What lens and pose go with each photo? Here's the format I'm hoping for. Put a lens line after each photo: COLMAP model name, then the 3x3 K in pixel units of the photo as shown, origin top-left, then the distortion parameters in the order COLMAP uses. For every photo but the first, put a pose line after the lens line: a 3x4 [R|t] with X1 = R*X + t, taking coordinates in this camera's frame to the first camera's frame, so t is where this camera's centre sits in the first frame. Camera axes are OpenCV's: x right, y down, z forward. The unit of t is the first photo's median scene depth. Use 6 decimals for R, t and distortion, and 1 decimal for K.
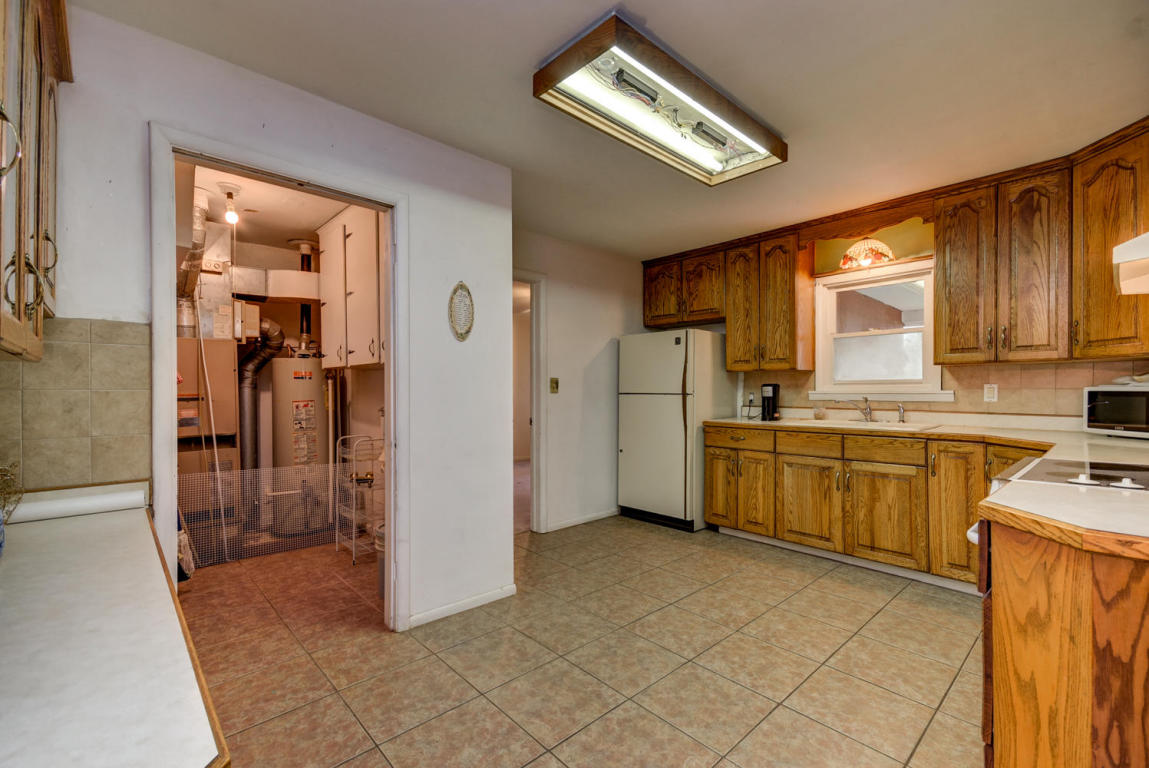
lens RADIAL K [[491.2, 0, 583.3], [0, 491.2, 390.6], [0, 0, 1]] dist [0.035214, -0.011154]
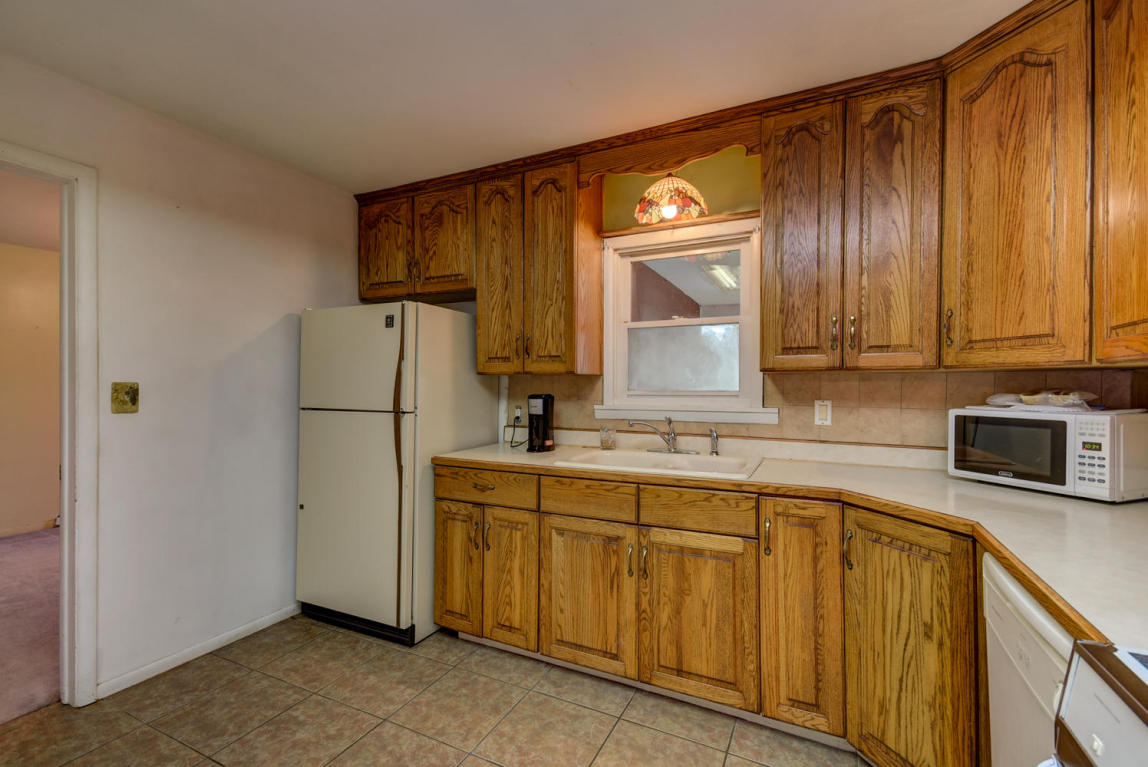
lens RADIAL K [[505.2, 0, 576.8], [0, 505.2, 388.3], [0, 0, 1]] dist [0.020628, -0.000108]
pose [[0.937047, 0.002919, 0.349191, 0.238957], [-0.003803, 0.999991, 0.001845, -0.029106], [-0.349183, -0.003057, 0.937050, 0.449638]]
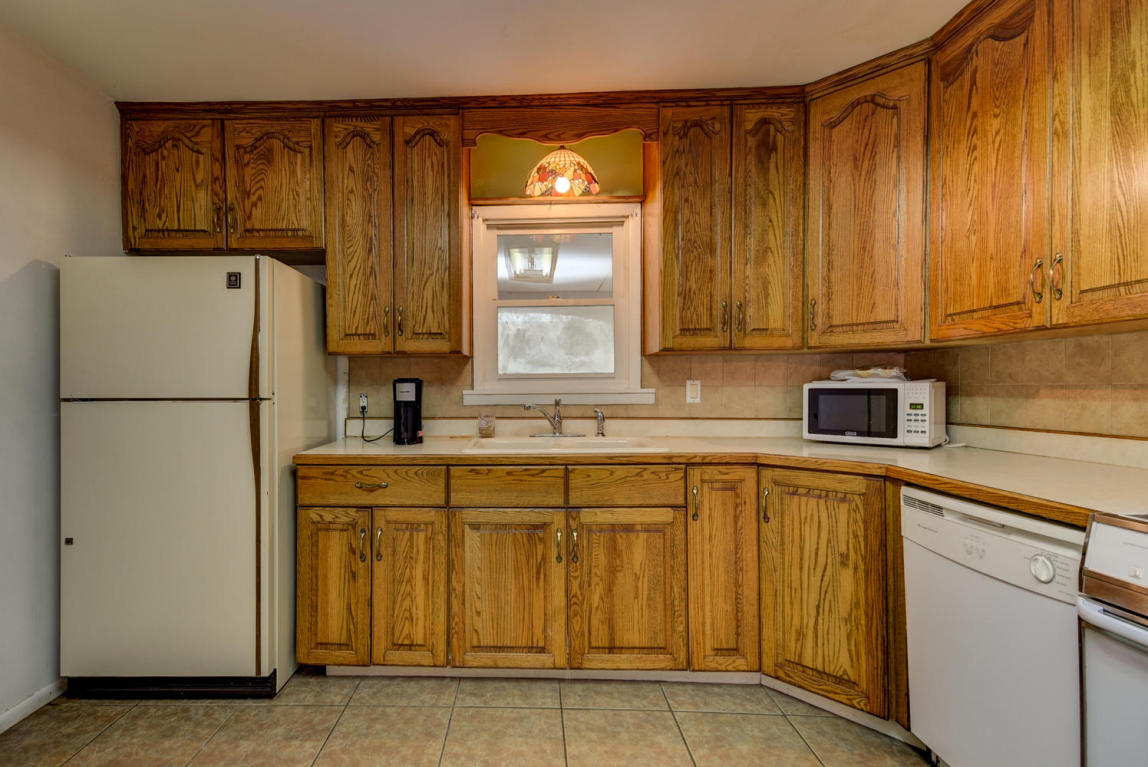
lens RADIAL K [[565.0, 0, 509.0], [0, 565.0, 394.5], [0, 0, 1]] dist [0.020752, 0.000798]
pose [[0.716610, -0.012737, 0.697358, 0.012787], [0.006117, 0.999910, 0.011977, -0.002767], [-0.697448, -0.004317, 0.716623, 0.574811]]
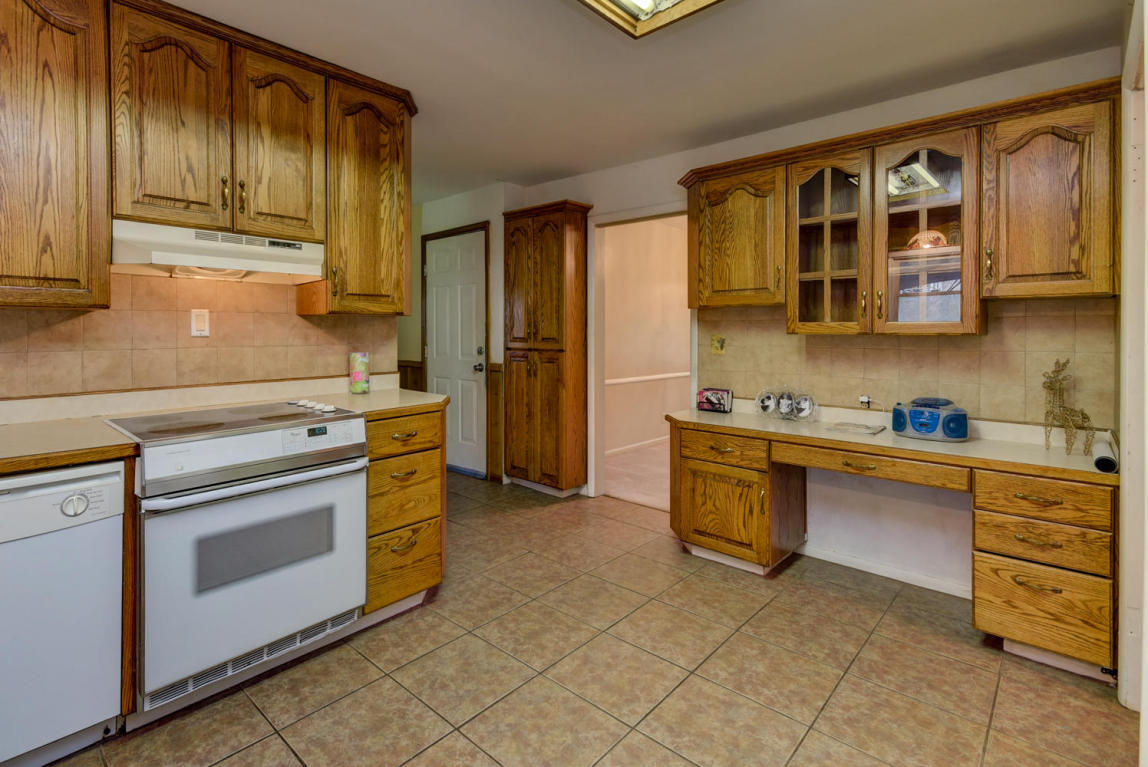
lens RADIAL K [[559.1, 0, 517.4], [0, 559.1, 333.9], [0, 0, 1]] dist [0.019756, -0.000148]
pose [[-0.999192, -0.000472, -0.040195, 0.187044], [-0.000712, 0.999982, 0.005961, -0.027604], [0.040191, 0.005984, -0.999174, 1.111595]]
